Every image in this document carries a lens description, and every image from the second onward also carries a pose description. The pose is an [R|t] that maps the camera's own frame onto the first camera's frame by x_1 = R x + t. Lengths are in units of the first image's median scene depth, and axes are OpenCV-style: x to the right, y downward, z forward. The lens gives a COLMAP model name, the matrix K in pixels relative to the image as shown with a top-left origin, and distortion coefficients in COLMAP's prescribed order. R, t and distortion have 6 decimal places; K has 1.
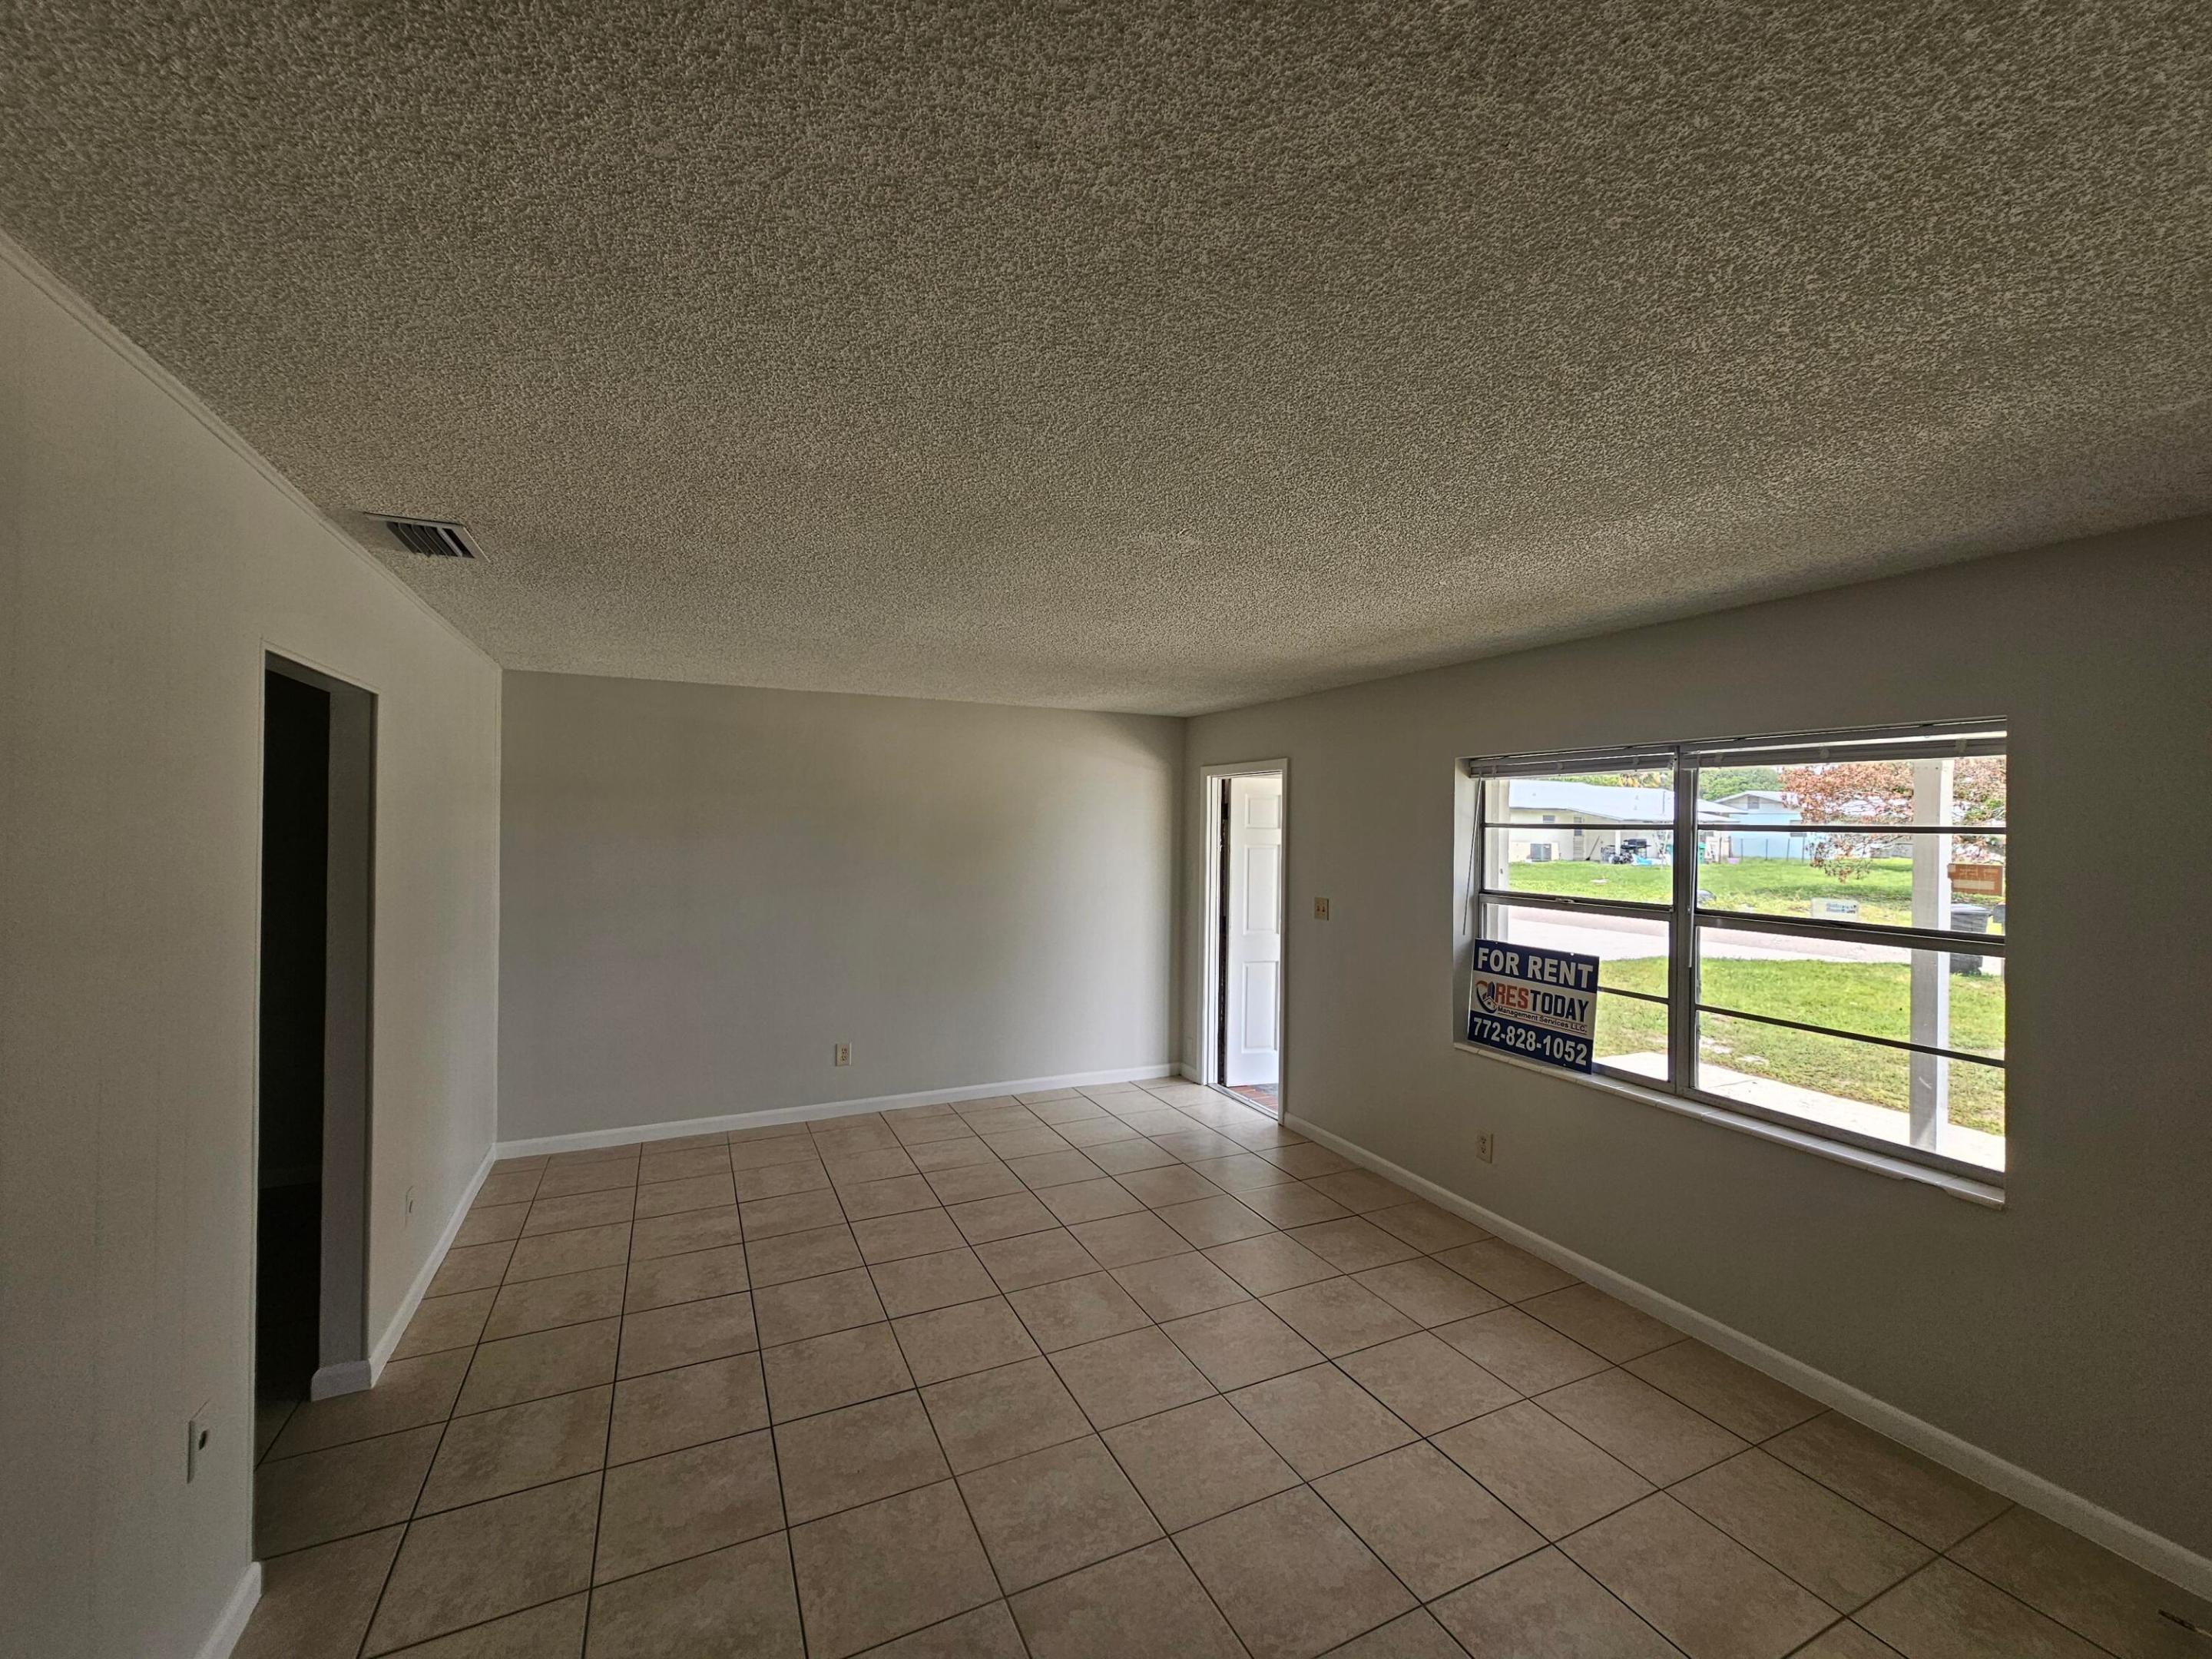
lens RADIAL K [[903.6, 0, 1120.9], [0, 903.6, 822.7], [0, 0, 1]] dist [0.002050, 0.000059]
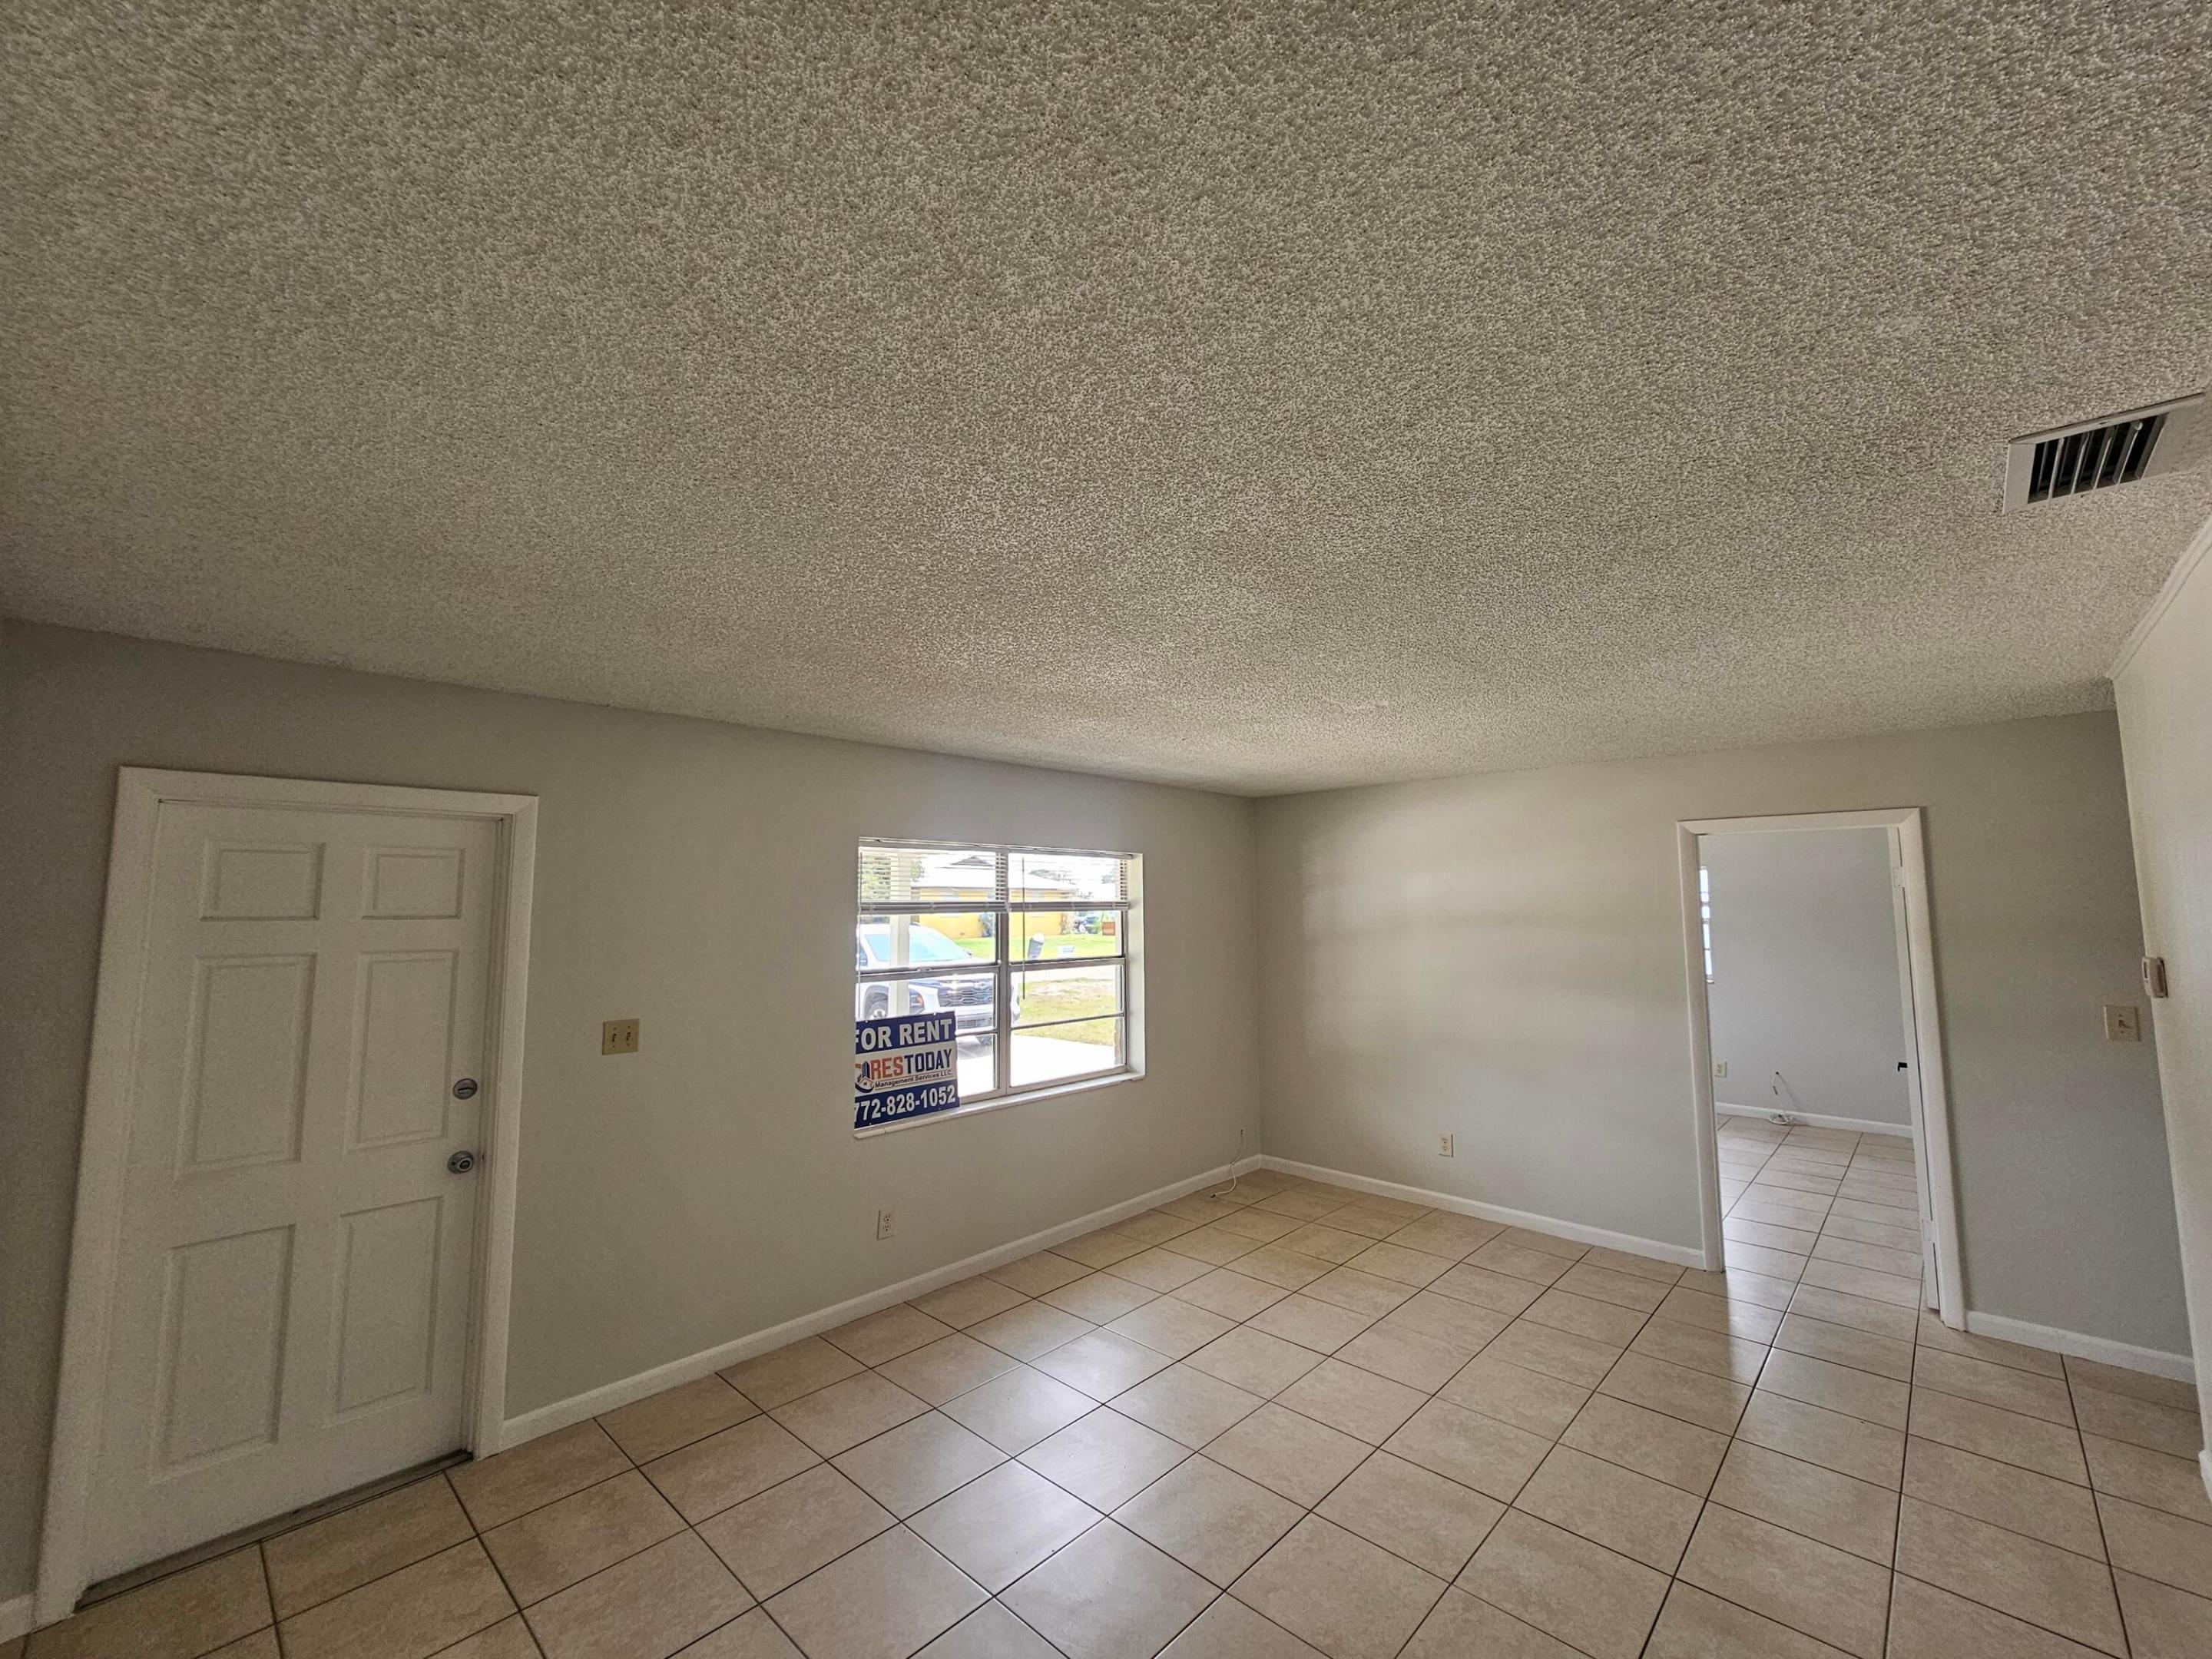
lens RADIAL K [[903.6, 0, 1120.9], [0, 903.6, 822.7], [0, 0, 1]] dist [0.002050, 0.000059]
pose [[-0.361248, 0.071111, 0.929754, -0.704119], [-0.001489, 0.997043, -0.076836, -0.013775], [-0.932468, -0.029141, -0.360074, 1.195638]]
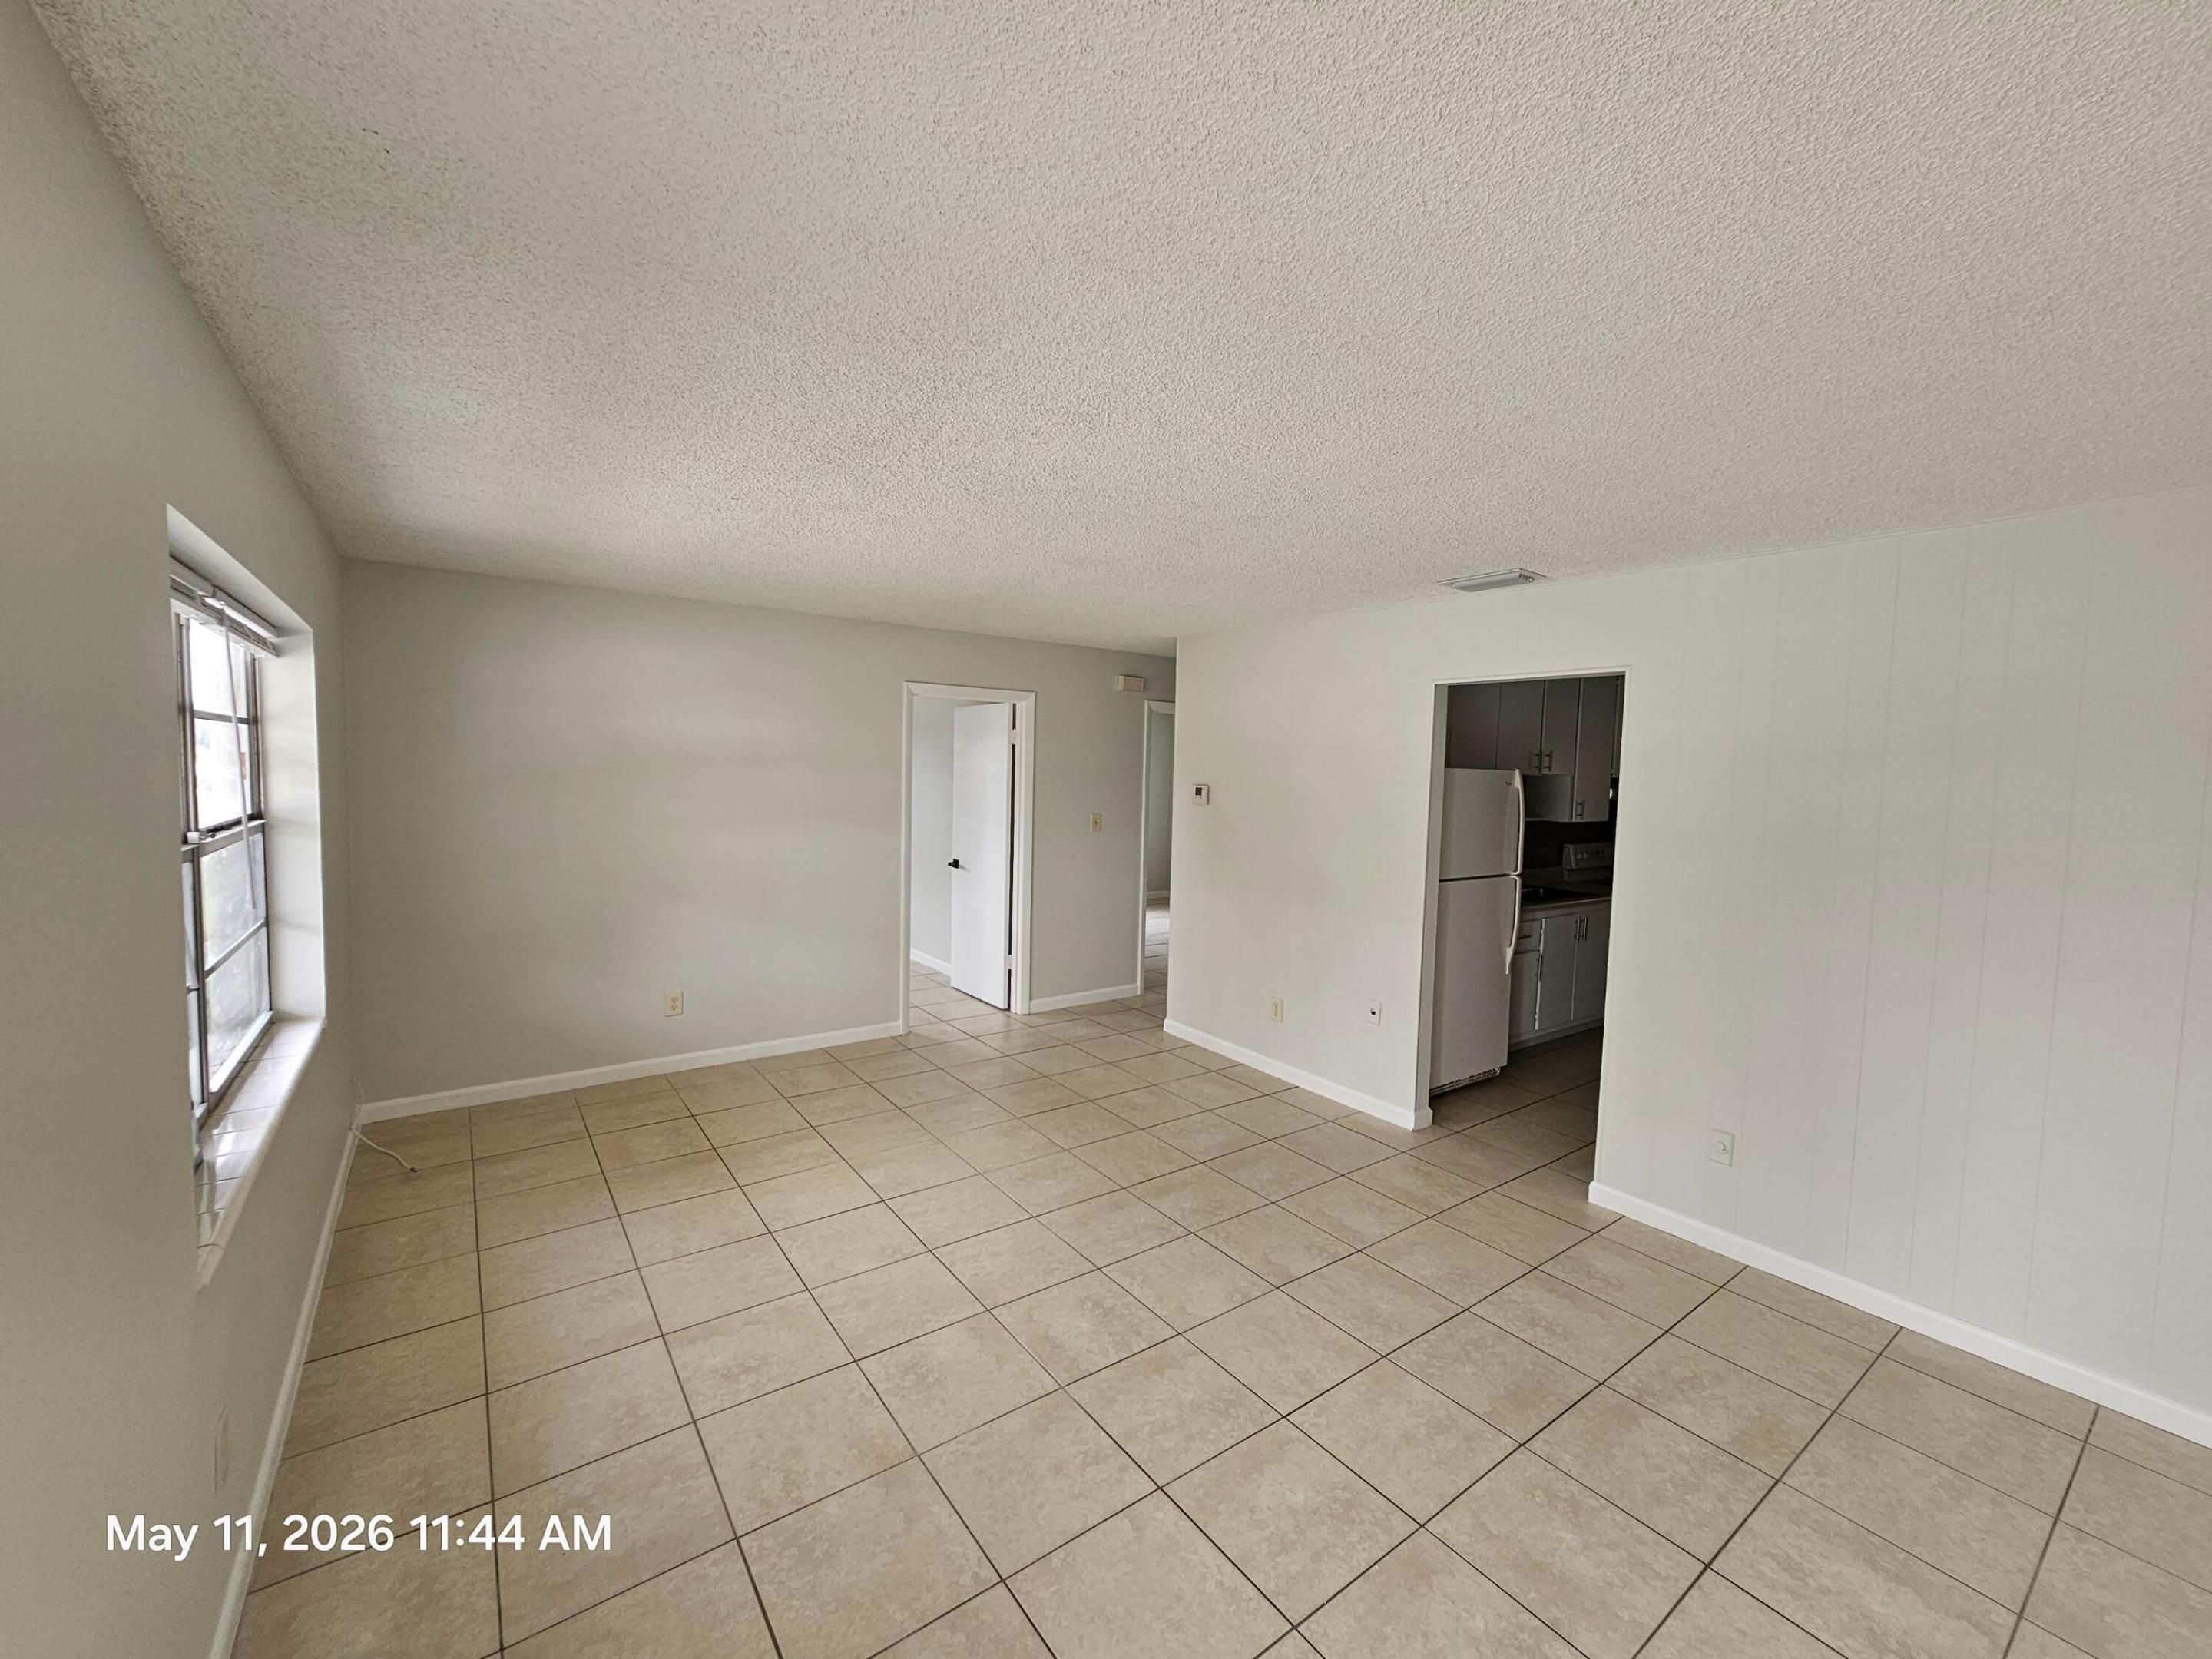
lens RADIAL K [[903.6, 0, 1120.9], [0, 903.6, 822.7], [0, 0, 1]] dist [0.002050, 0.000059]
pose [[-0.981670, -0.029501, -0.188291, 0.078006], [-0.041367, 0.997377, 0.059401, 0.017365], [0.186045, 0.066101, -0.980315, 1.562729]]
